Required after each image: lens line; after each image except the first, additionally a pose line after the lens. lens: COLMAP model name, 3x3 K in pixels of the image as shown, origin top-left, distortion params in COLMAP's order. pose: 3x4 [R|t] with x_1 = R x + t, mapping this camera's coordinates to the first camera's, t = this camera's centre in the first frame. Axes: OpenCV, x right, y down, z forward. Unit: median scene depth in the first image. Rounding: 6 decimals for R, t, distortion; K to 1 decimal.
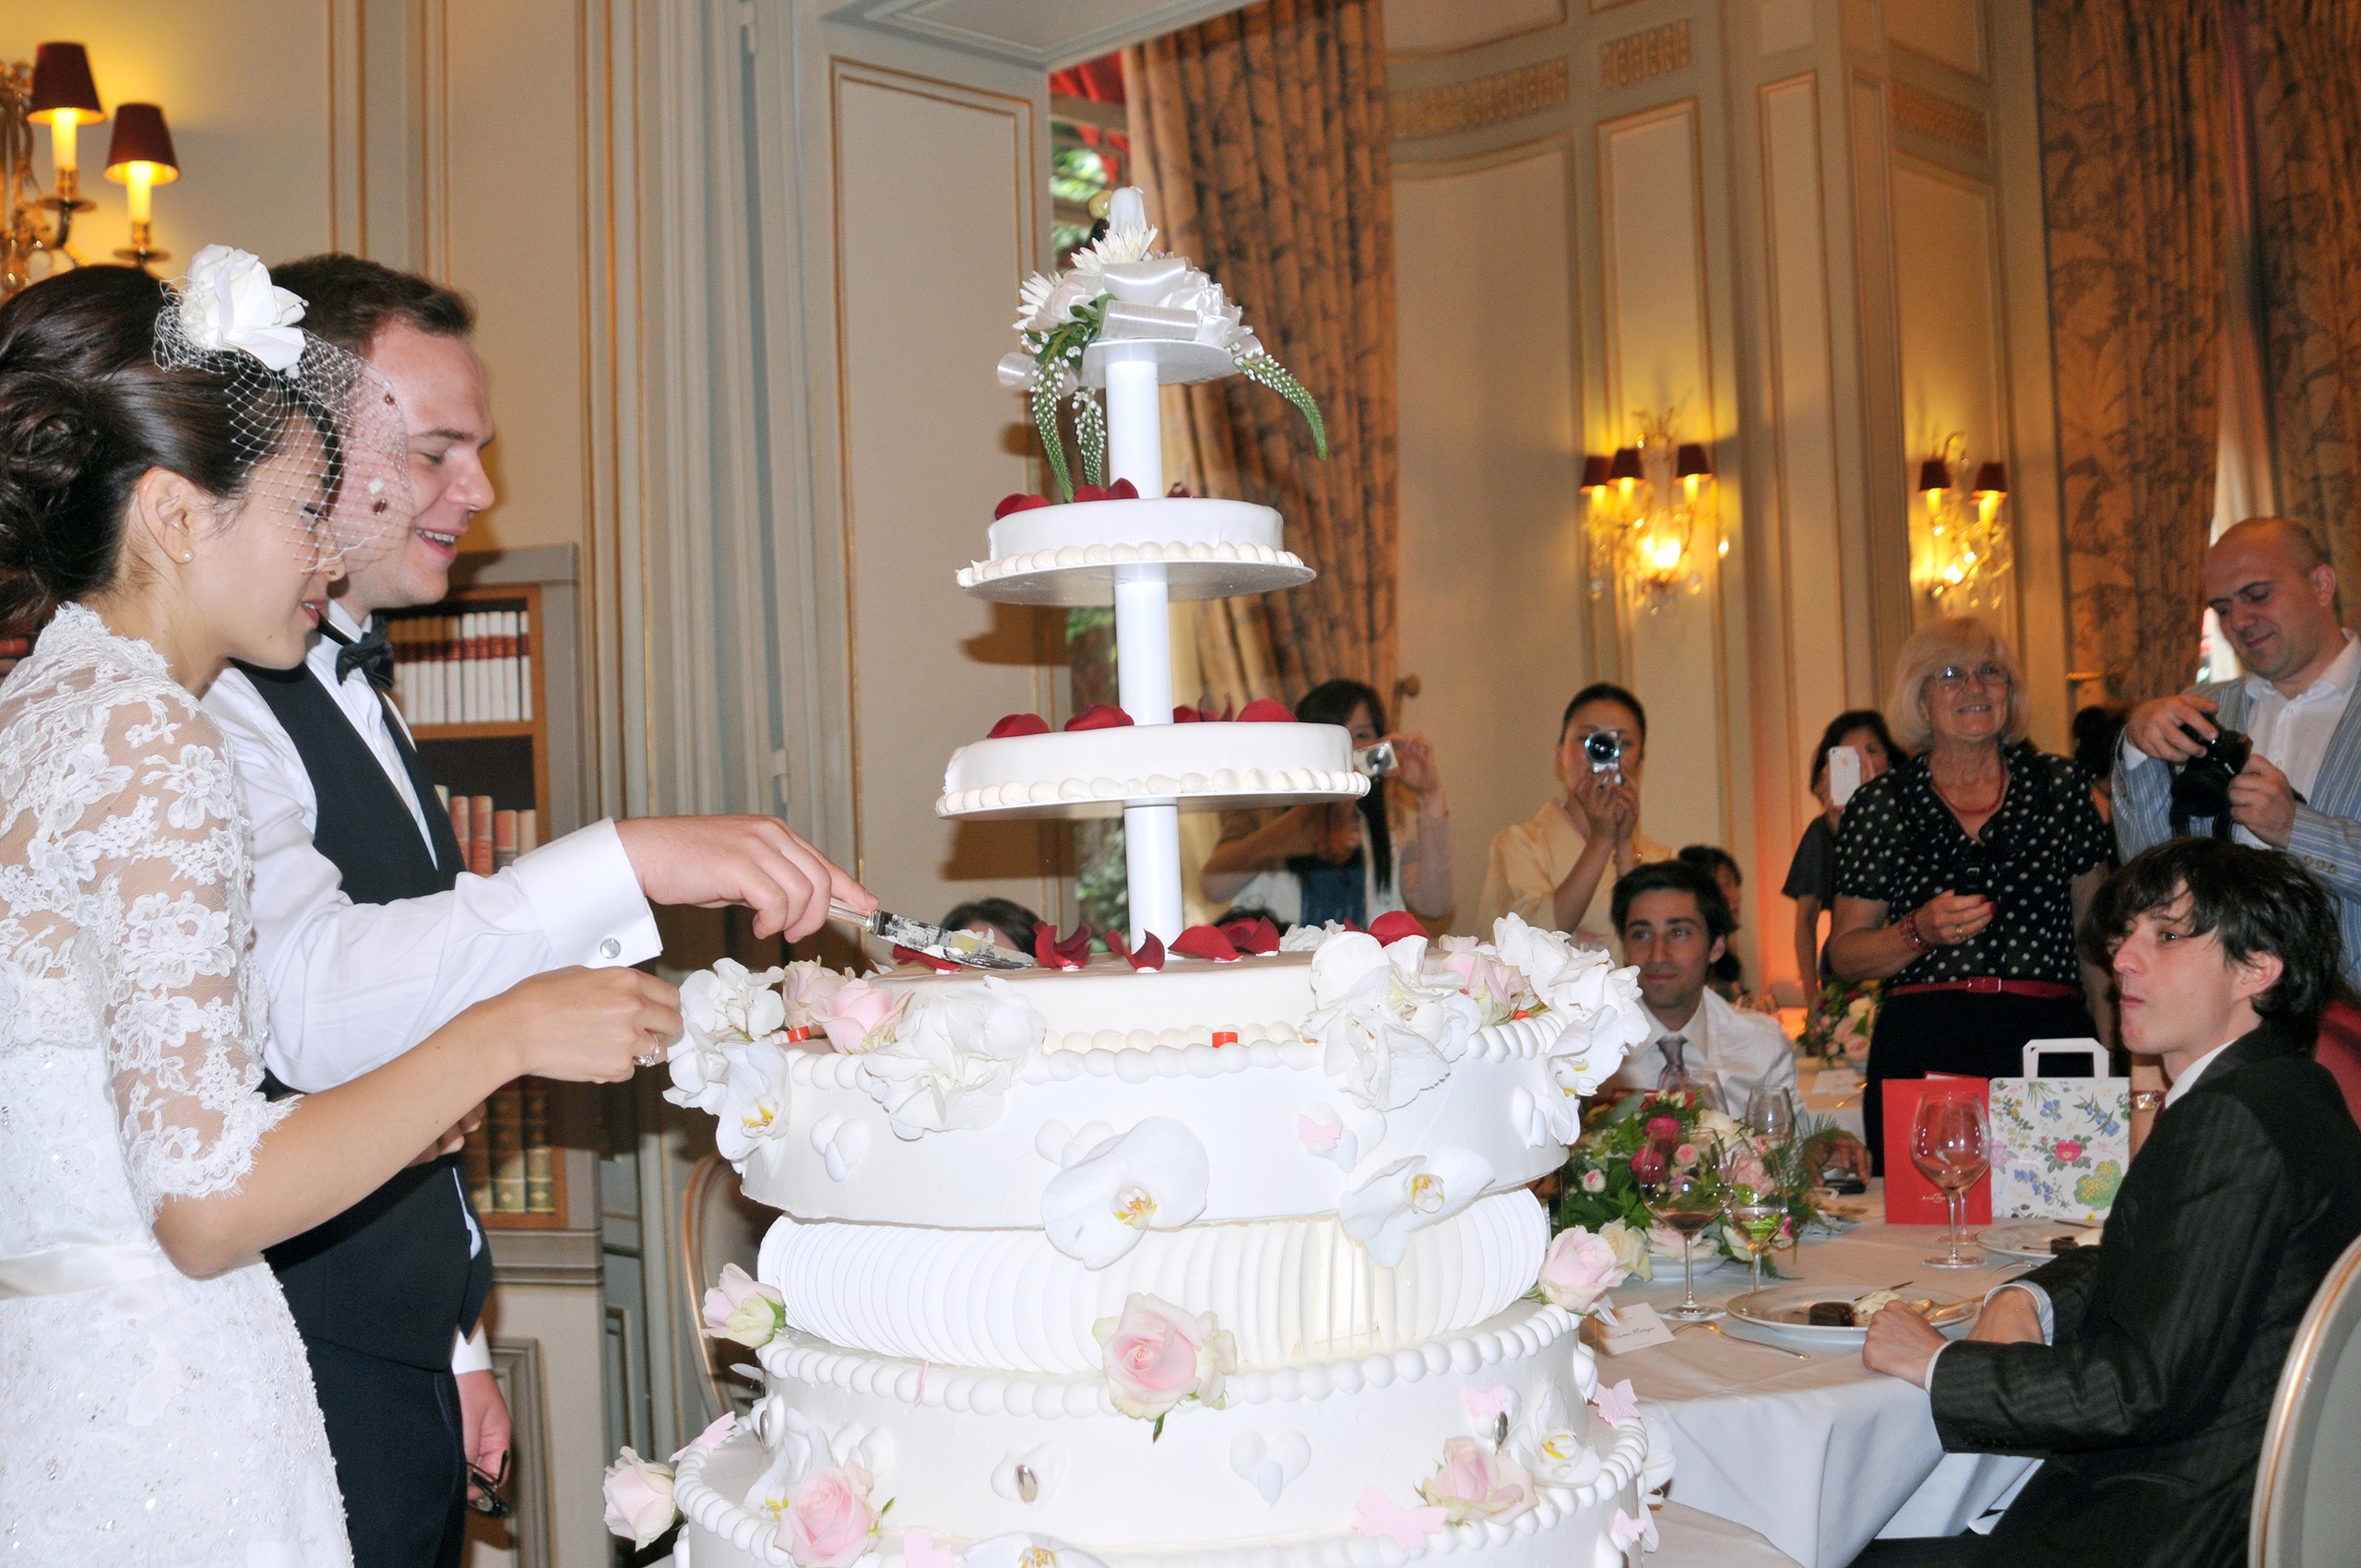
lens RADIAL K [[2477.9, 0, 1180.5], [0, 2477.9, 784.0], [0, 0, 1]] dist [-0.075562, -0.001435]
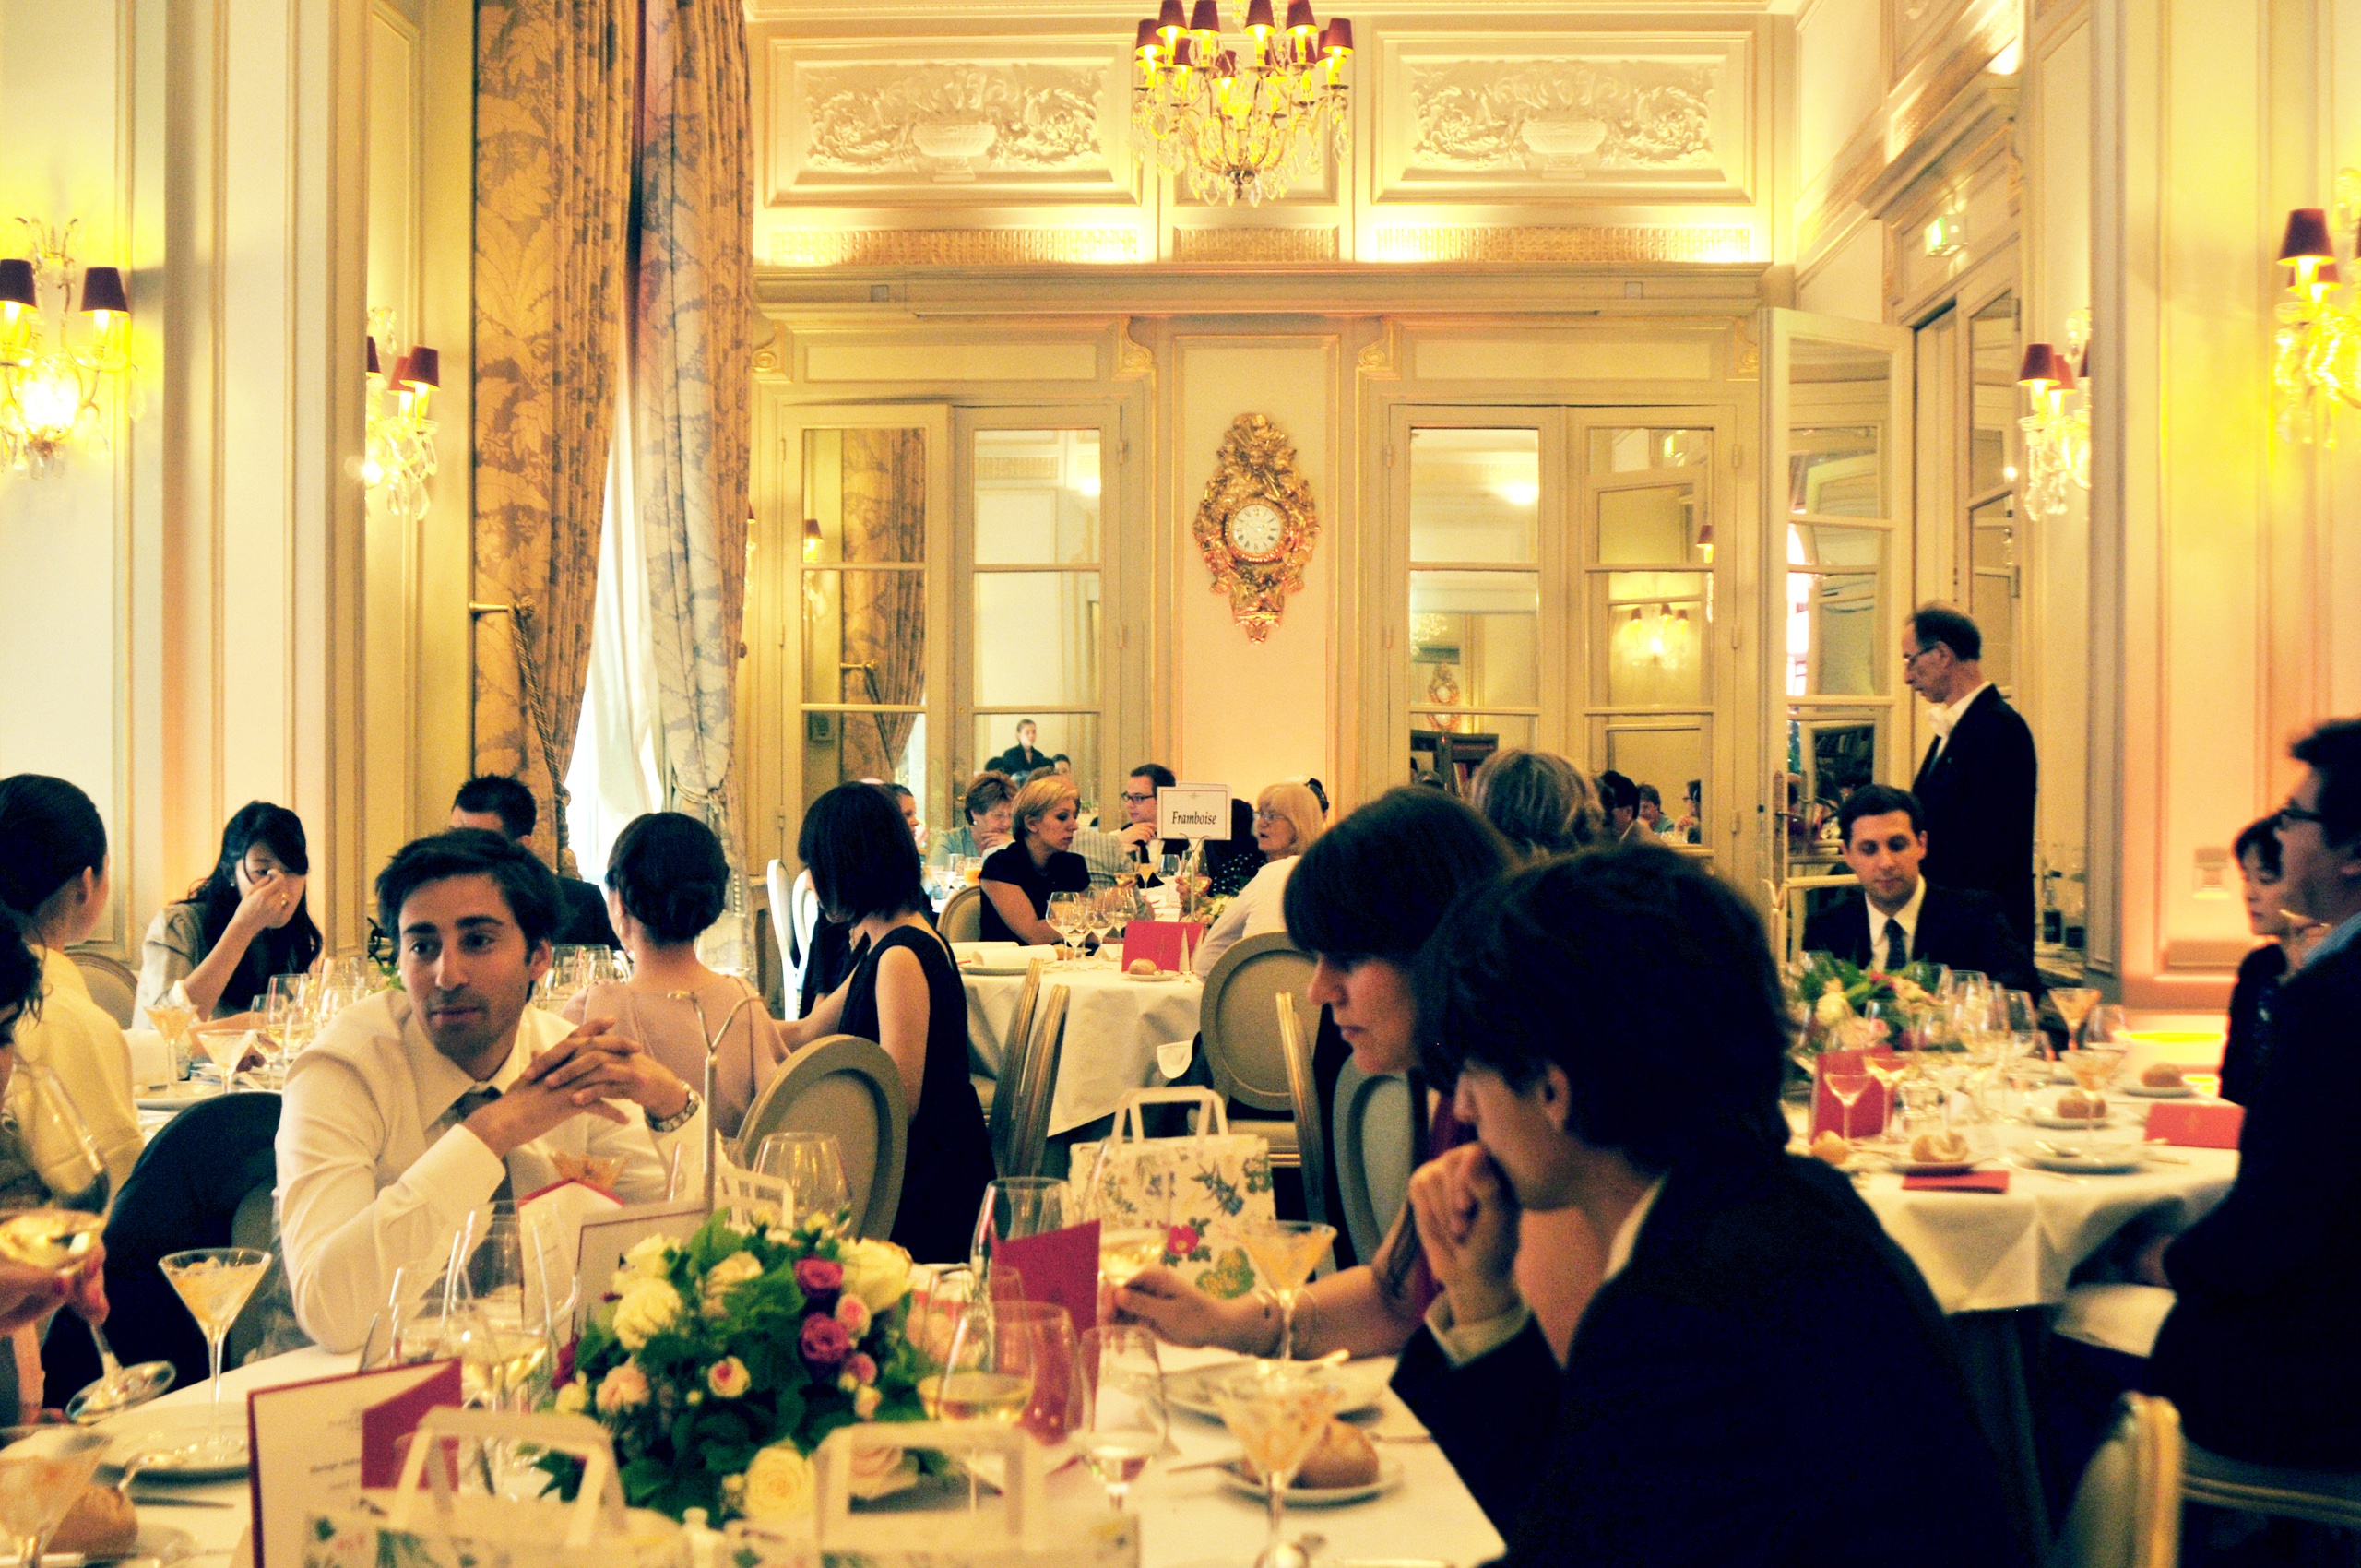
lens RADIAL K [[2477.9, 0, 1180.5], [0, 2477.9, 784.0], [0, 0, 1]] dist [-0.075562, -0.001435]
pose [[0.717165, 0.026855, 0.696386, -0.066236], [-0.043307, 0.999043, 0.006073, 0.003220], [-0.695557, -0.034513, 0.717642, 0.193123]]
